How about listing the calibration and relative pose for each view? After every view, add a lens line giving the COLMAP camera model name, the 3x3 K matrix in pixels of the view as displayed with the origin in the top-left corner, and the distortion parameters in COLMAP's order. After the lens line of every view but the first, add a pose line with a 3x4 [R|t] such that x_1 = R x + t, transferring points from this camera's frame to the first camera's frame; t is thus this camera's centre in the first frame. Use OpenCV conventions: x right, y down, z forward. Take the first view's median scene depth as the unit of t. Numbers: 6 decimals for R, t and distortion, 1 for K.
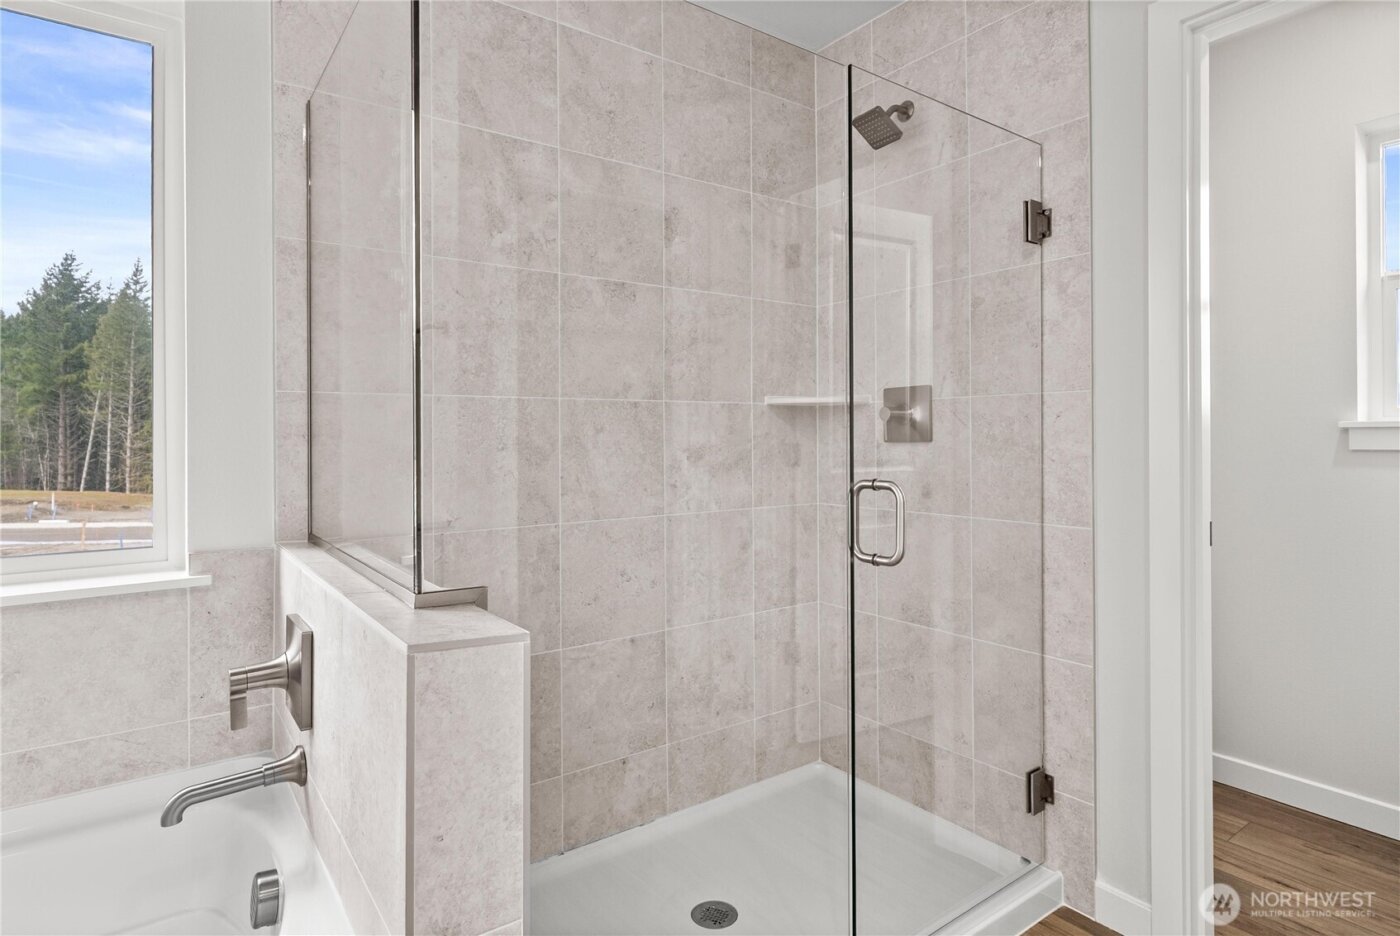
lens RADIAL K [[739.7, 0, 653.6], [0, 739.7, 459.8], [0, 0, 1]] dist [0.006445, -0.000233]
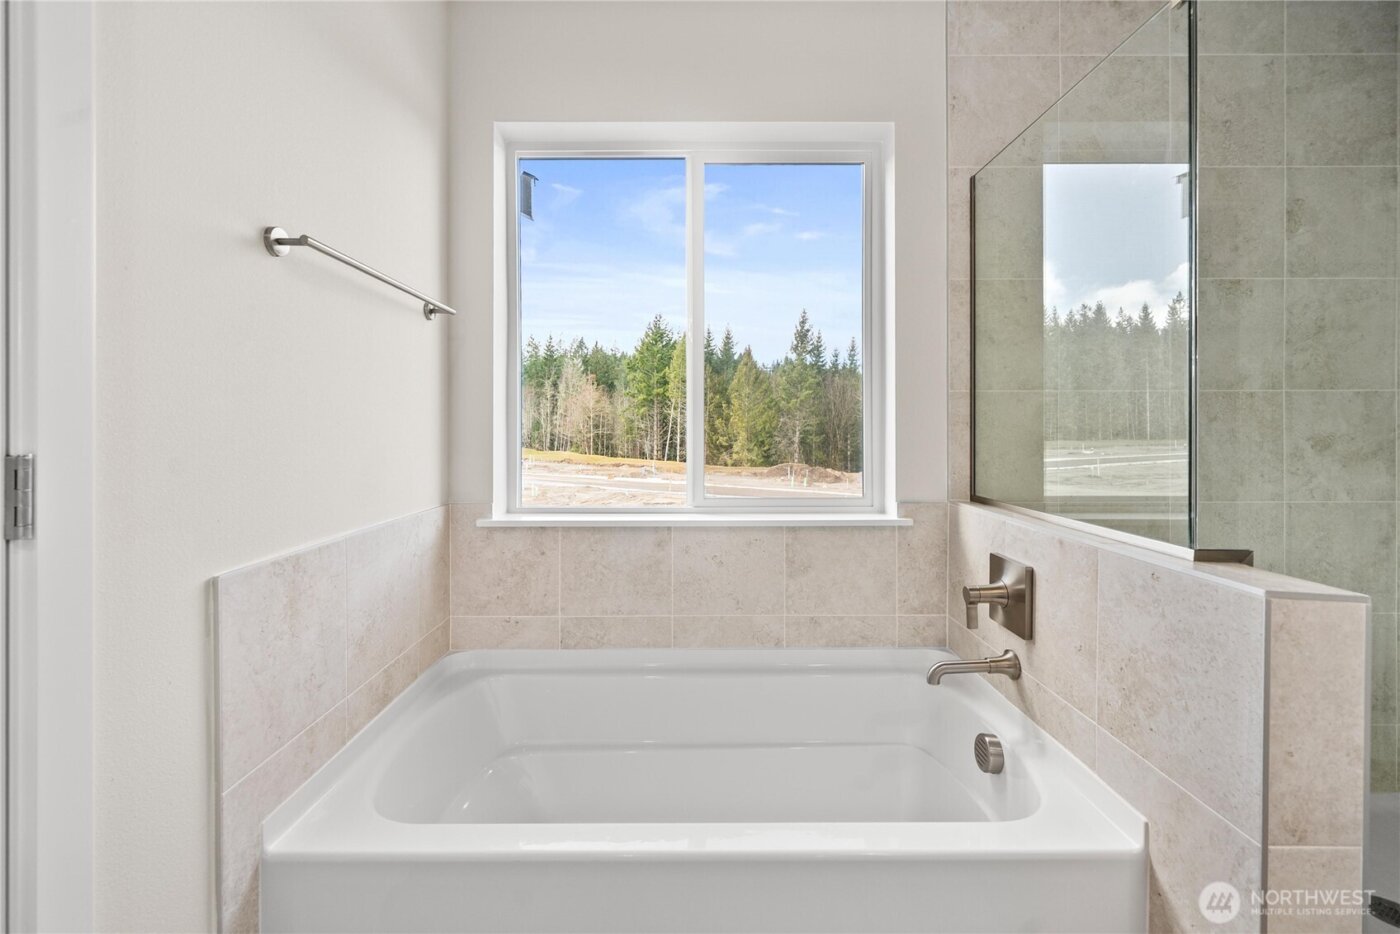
lens RADIAL K [[576.9, 0, 682.8], [0, 576.9, 449.8], [0, 0, 1]] dist [-0.004097, 0.000965]
pose [[0.828577, 0.024775, -0.559327, -0.234499], [-0.021105, 0.999693, 0.013016, 0.010033], [0.559477, 0.001019, 0.828845, -0.127904]]
